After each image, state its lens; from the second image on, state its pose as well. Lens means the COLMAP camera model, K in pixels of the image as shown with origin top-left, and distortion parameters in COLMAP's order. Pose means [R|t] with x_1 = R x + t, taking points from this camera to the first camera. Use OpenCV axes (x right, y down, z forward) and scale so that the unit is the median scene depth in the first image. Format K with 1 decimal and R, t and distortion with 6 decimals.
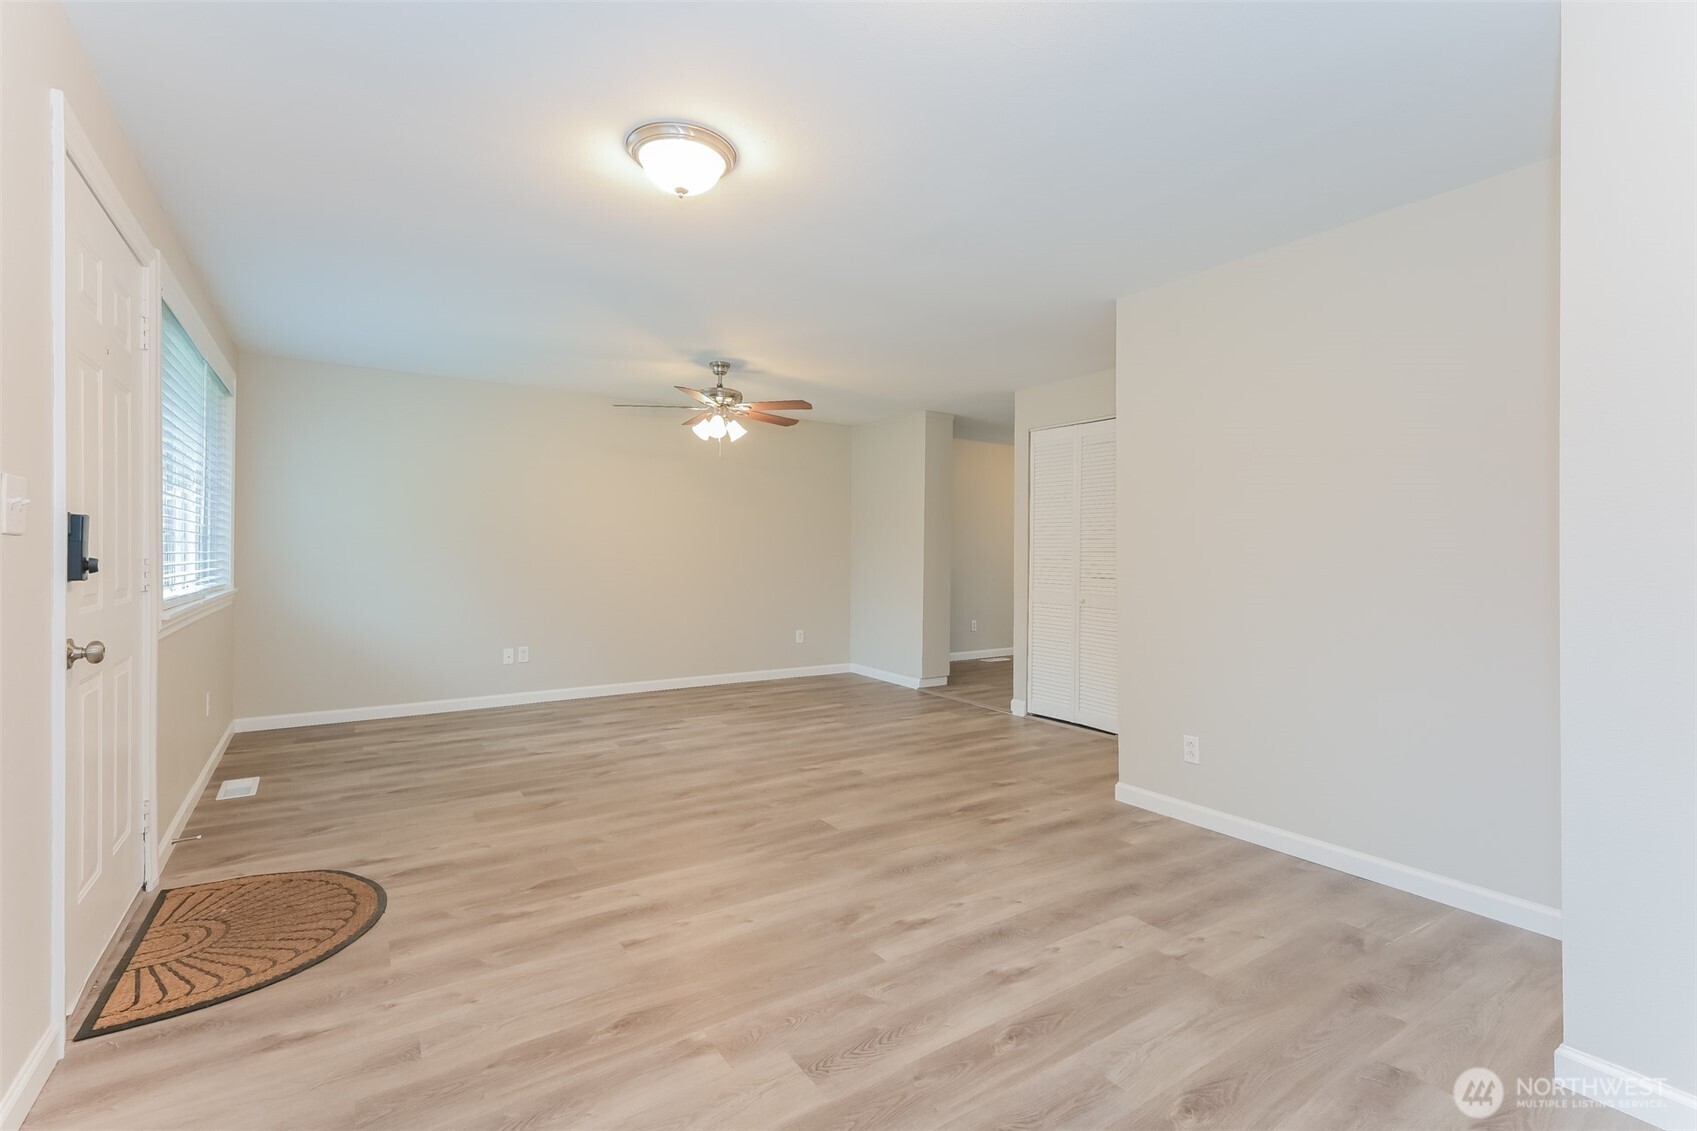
lens RADIAL K [[769.7, 0, 858.5], [0, 769.7, 558.6], [0, 0, 1]] dist [-0.001345, -0.000853]
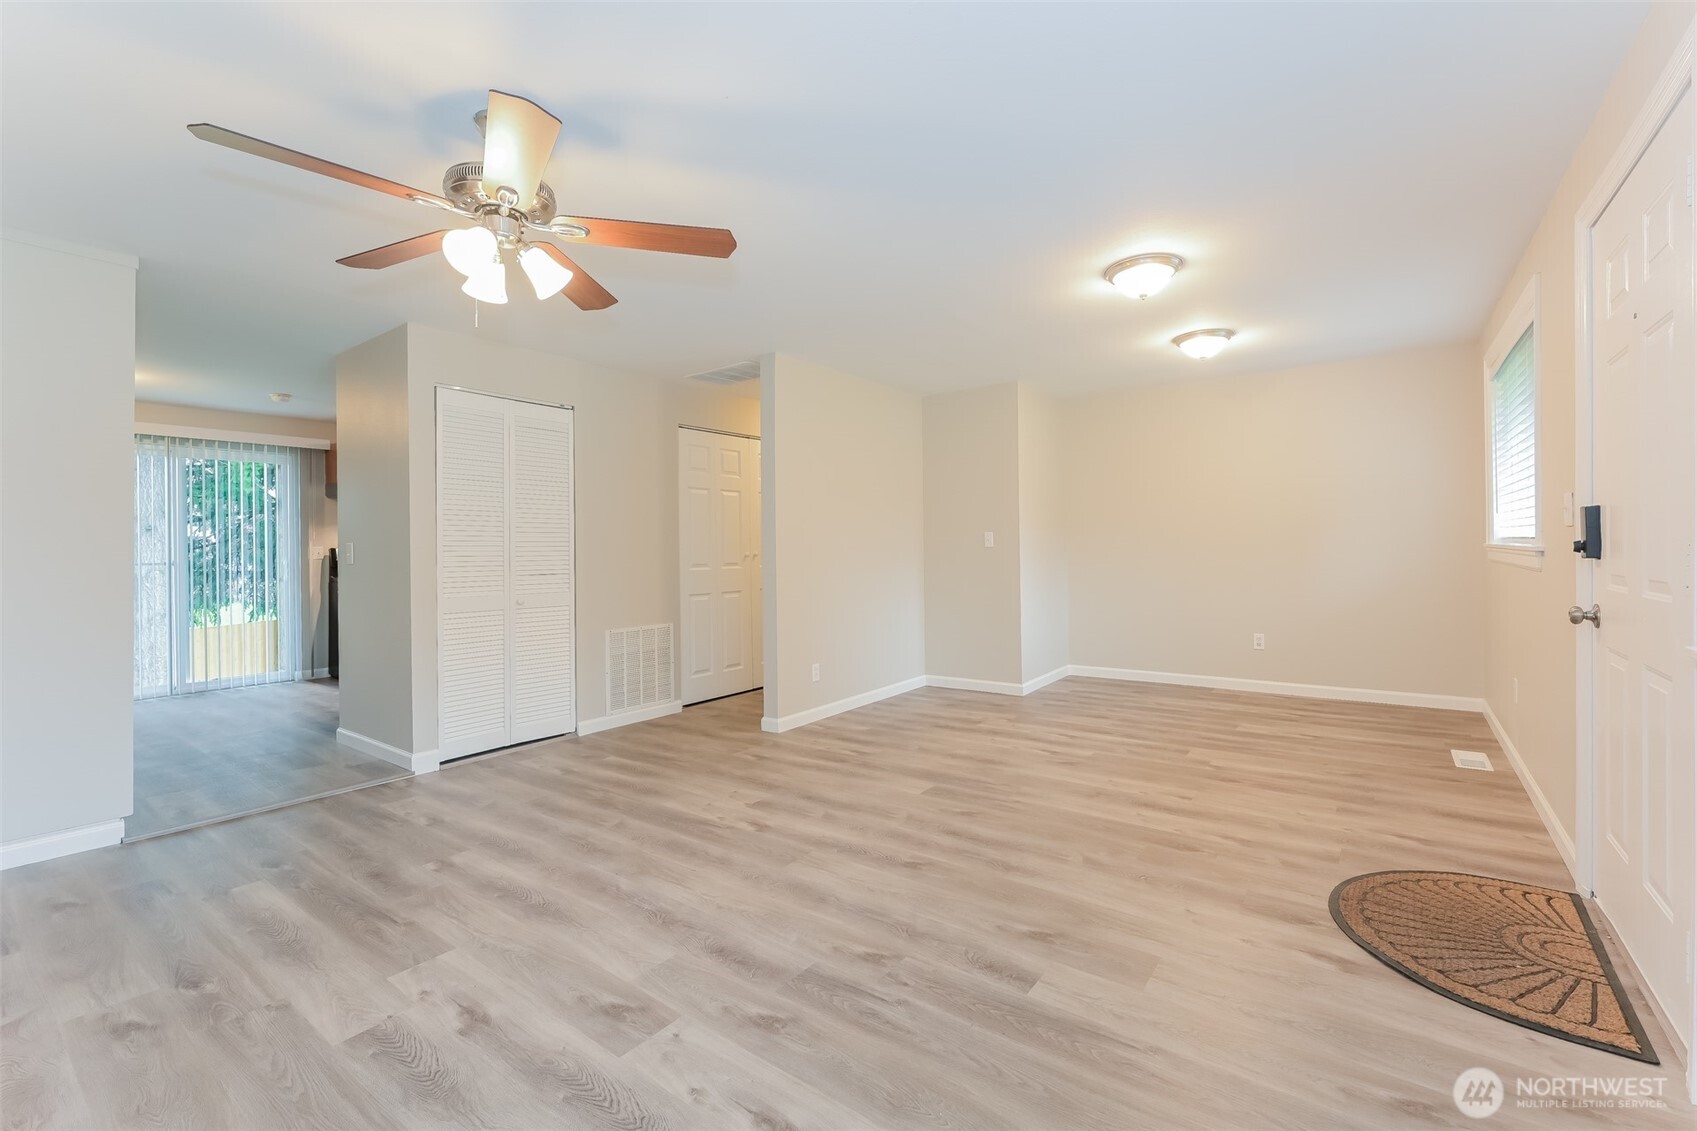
lens RADIAL K [[722.0, 0, 860.2], [0, 722.0, 556.3], [0, 0, 1]] dist [-0.003850, -0.000586]
pose [[-0.339231, -0.012072, 0.940626, -0.984437], [0.016695, 0.999683, 0.018851, -0.011124], [-0.940555, 0.022098, -0.338921, 1.447191]]
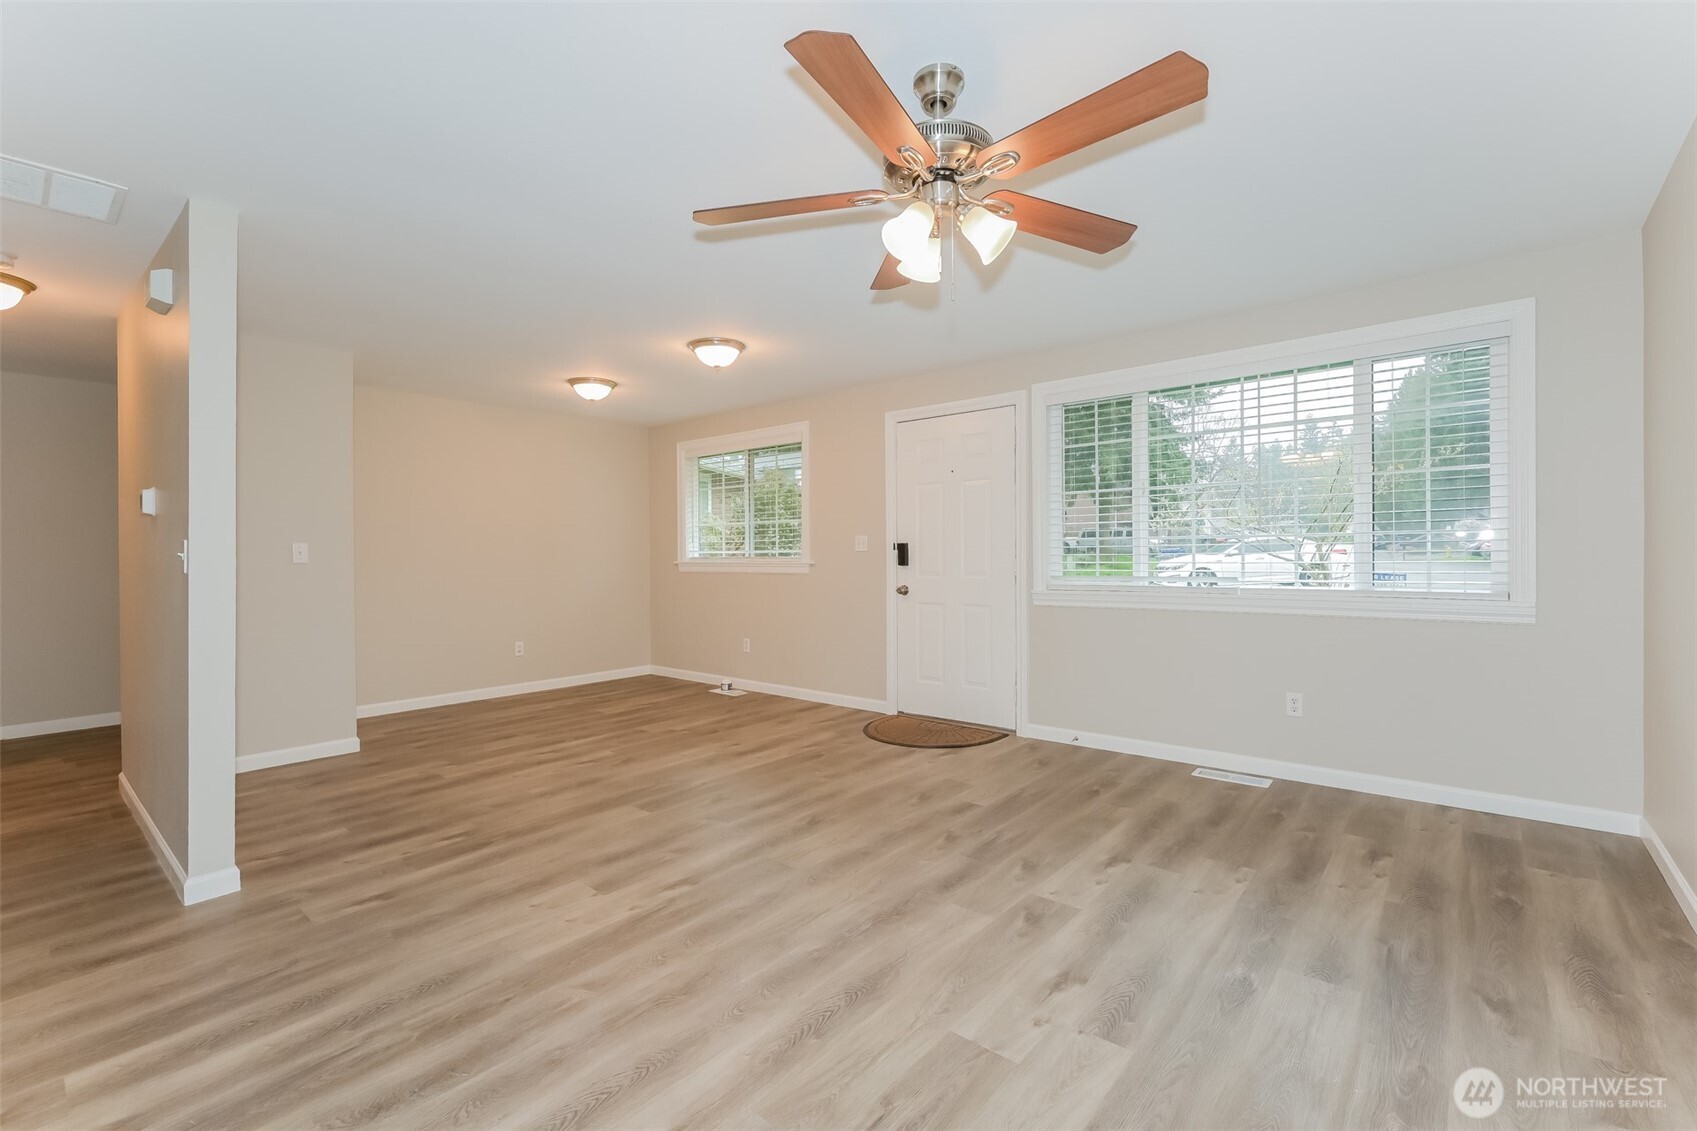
lens RADIAL K [[722.0, 0, 863.6], [0, 722.0, 559.5], [0, 0, 1]] dist [-0.003850, -0.000586]
pose [[-0.960558, 0.003871, -0.278054, -0.057540], [0.002214, 0.999978, 0.006272, -0.008532], [0.278072, 0.005409, -0.960545, 2.066447]]
